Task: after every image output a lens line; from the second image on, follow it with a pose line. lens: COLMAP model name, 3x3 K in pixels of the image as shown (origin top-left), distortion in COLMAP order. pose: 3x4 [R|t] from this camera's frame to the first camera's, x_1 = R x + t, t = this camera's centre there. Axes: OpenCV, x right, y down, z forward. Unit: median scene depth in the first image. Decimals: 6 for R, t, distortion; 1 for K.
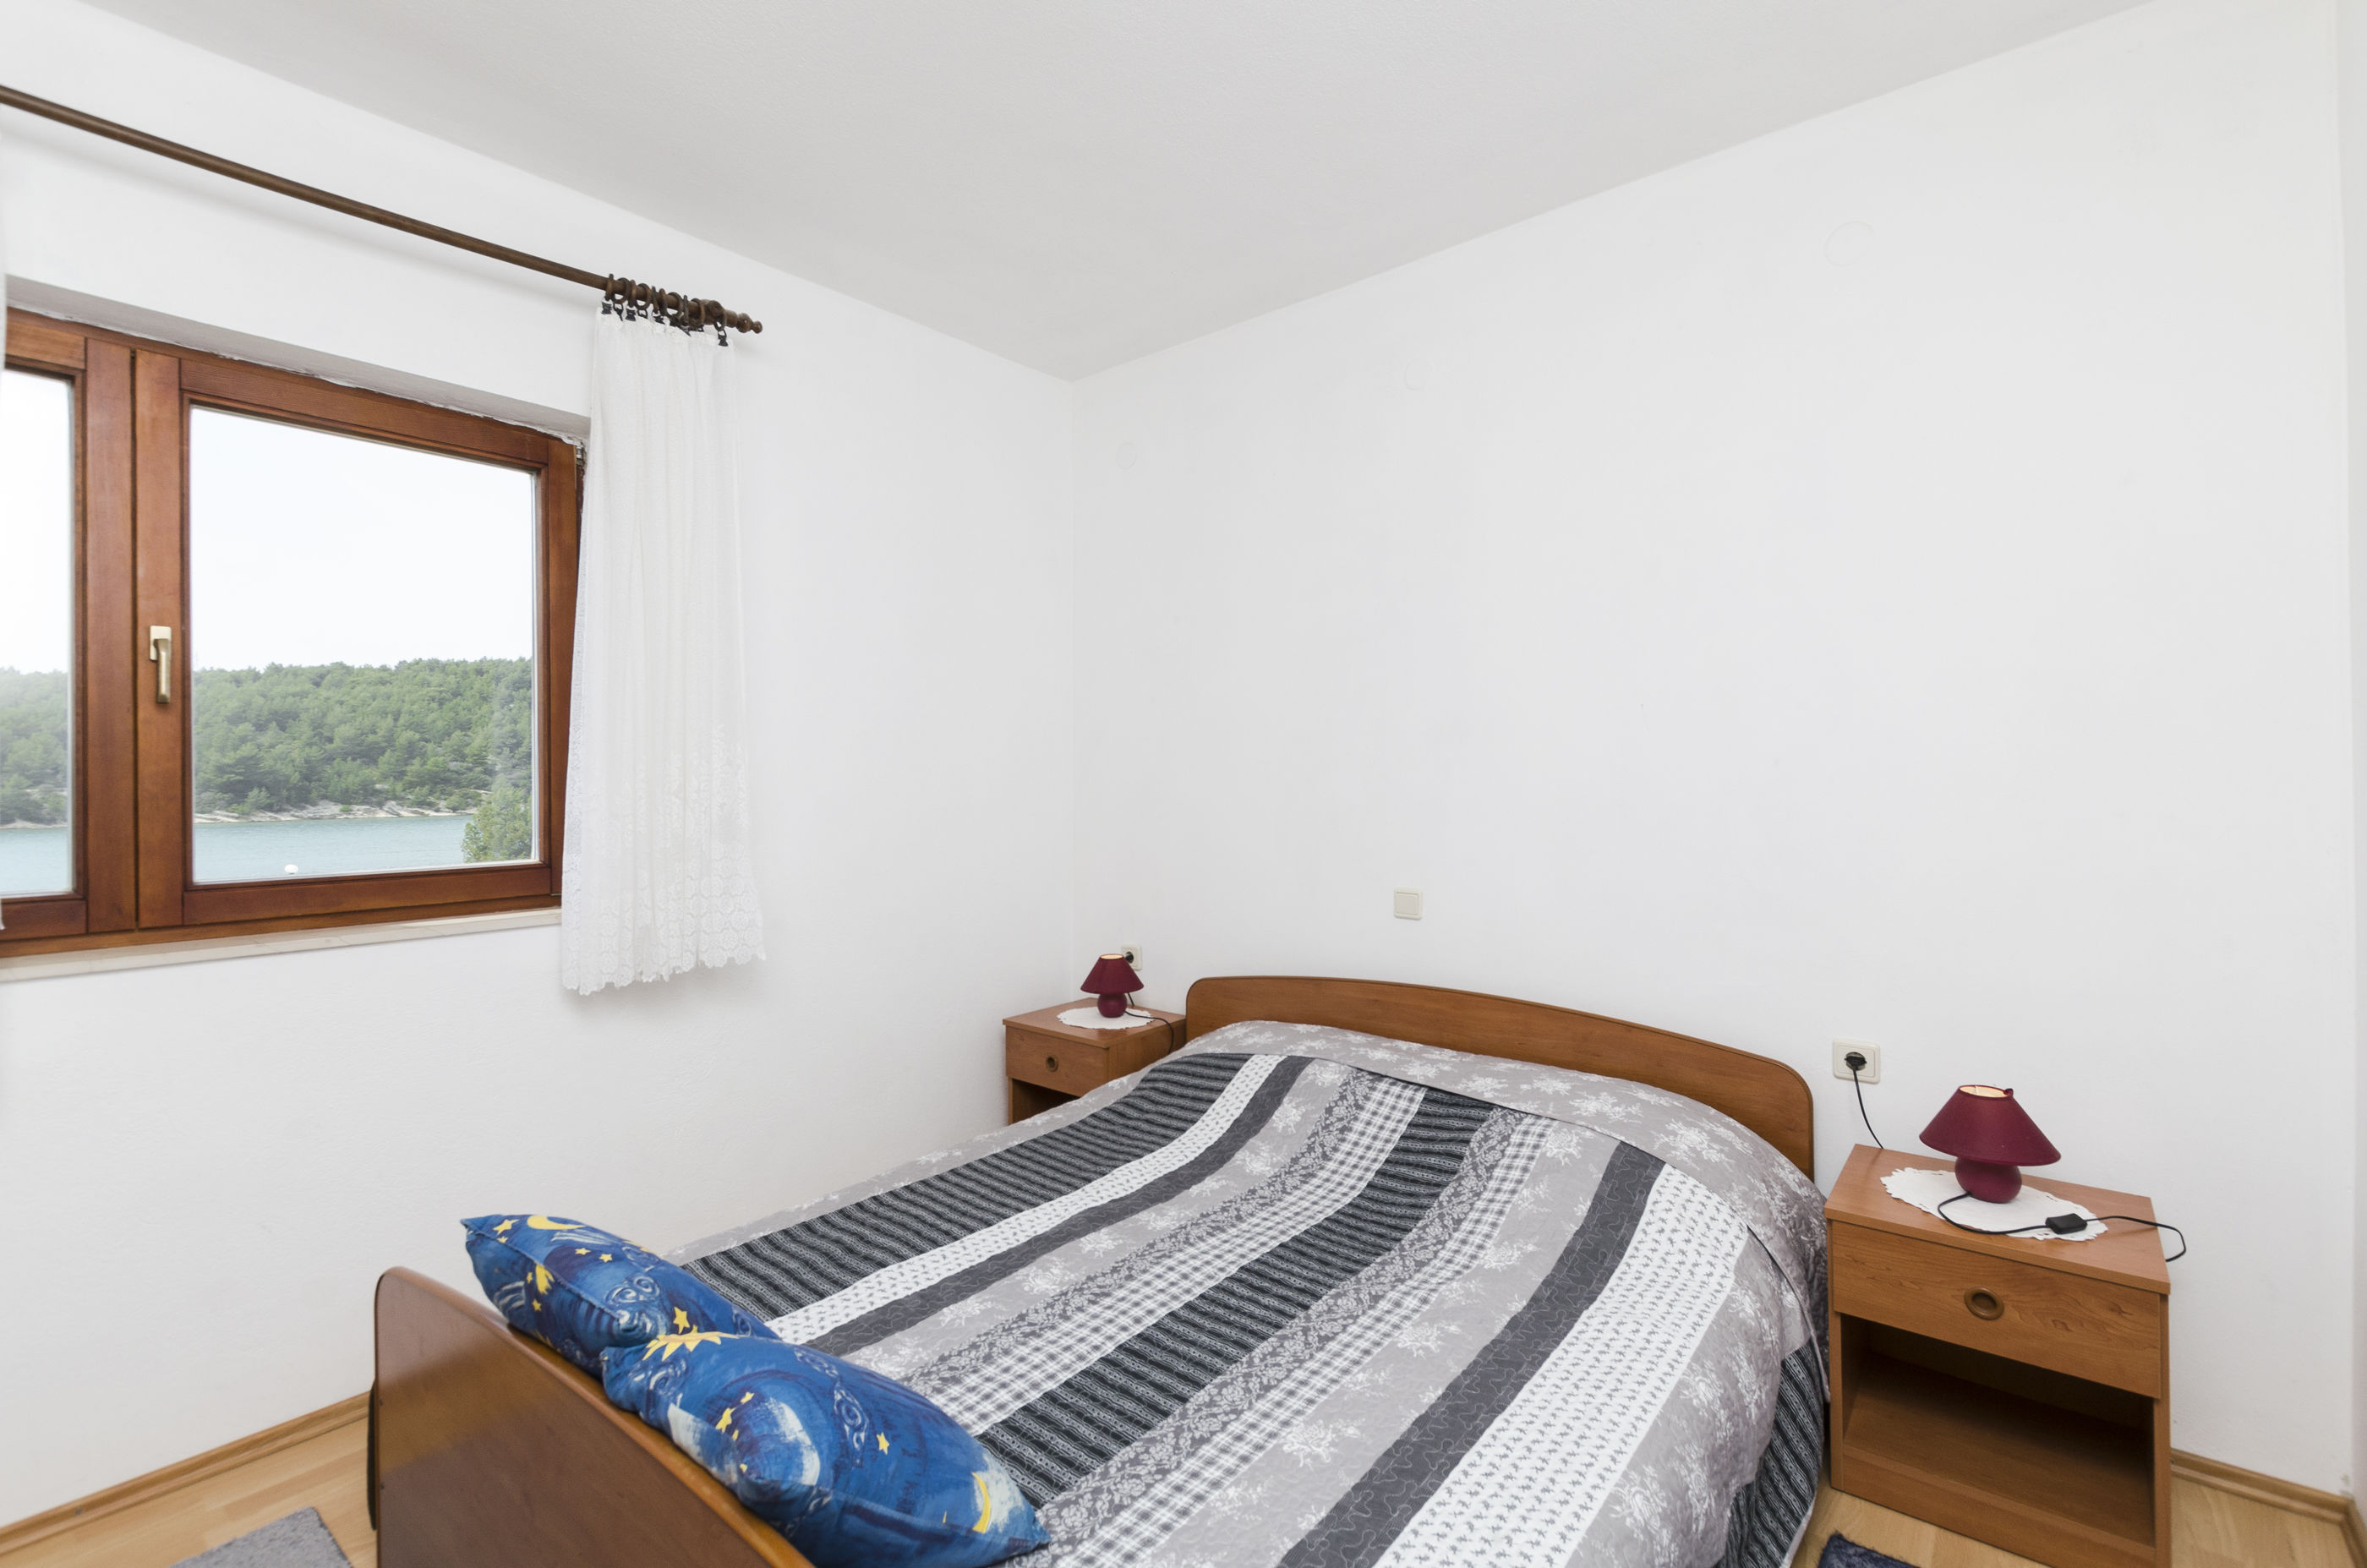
lens RADIAL K [[1018.5, 0, 1178.4], [0, 1018.5, 777.7], [0, 0, 1]] dist [0.008425, -0.004890]
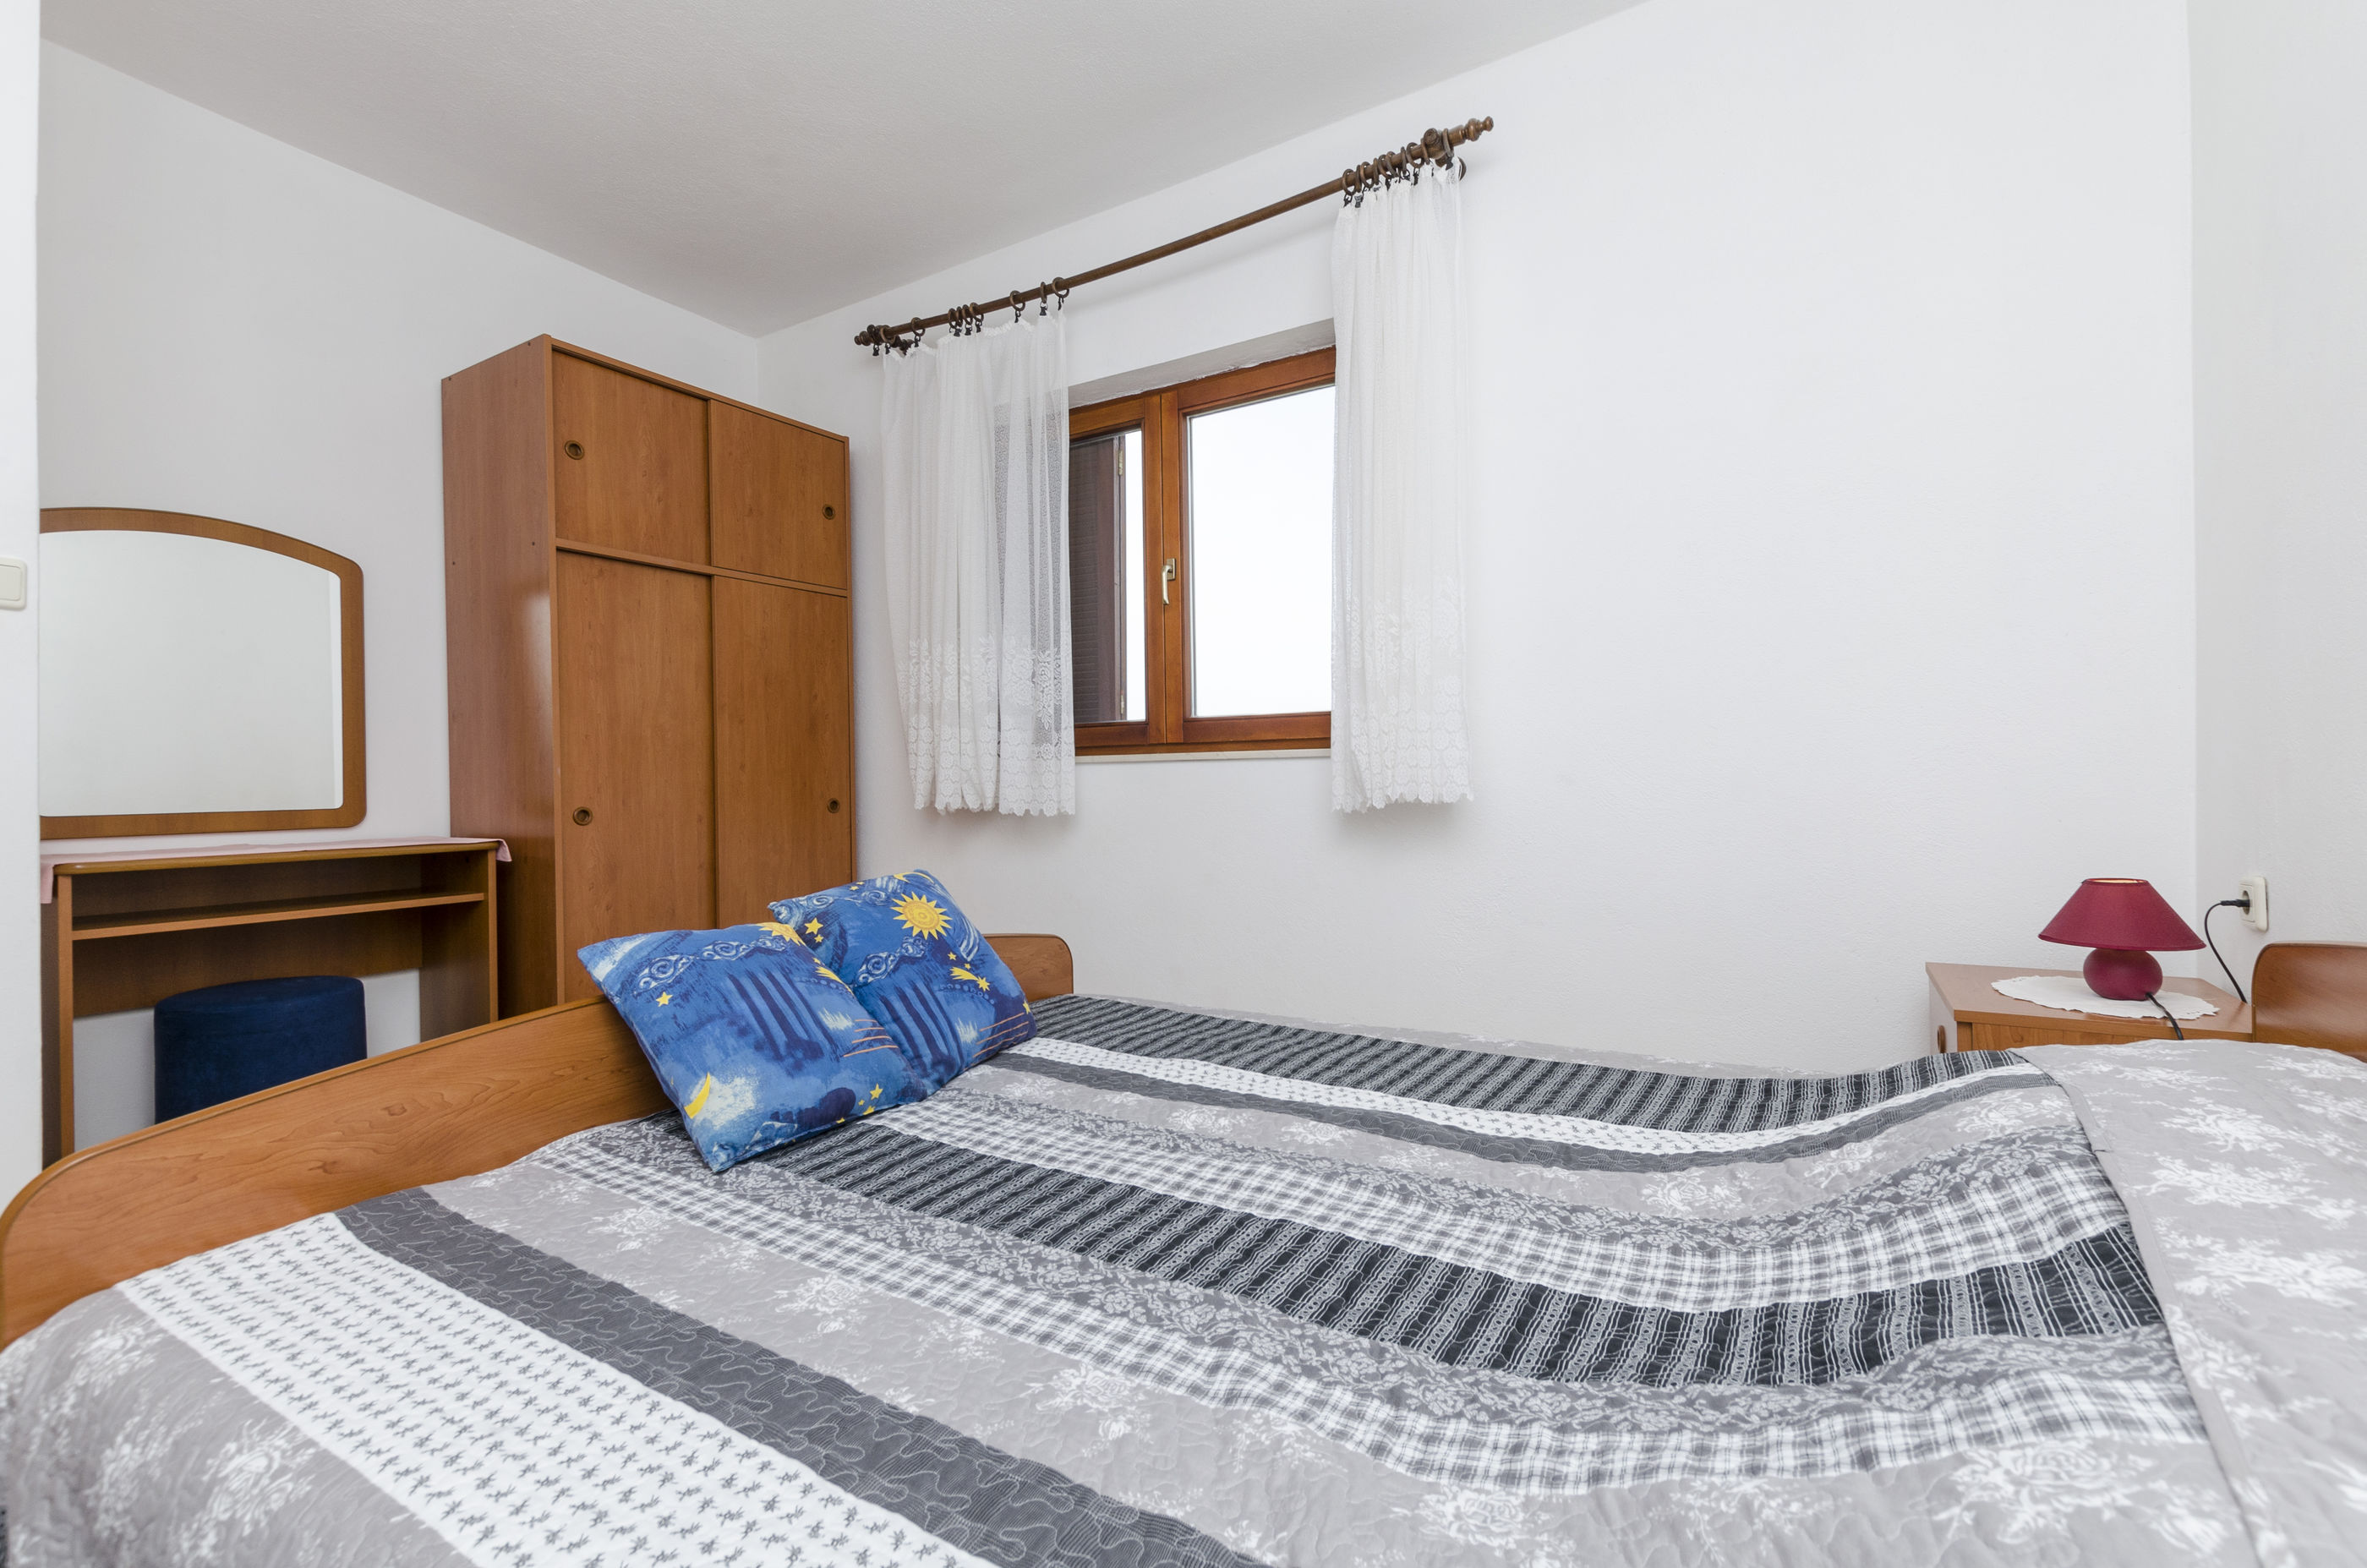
lens RADIAL K [[999.9, 0, 1193.3], [0, 999.9, 775.5], [0, 0, 1]] dist [-0.013867, -0.000099]
pose [[0.167143, 0.006844, -0.985909, 0.545055], [0.014554, 0.999850, 0.009408, 0.172917], [0.985825, -0.015922, 0.167018, 0.718398]]
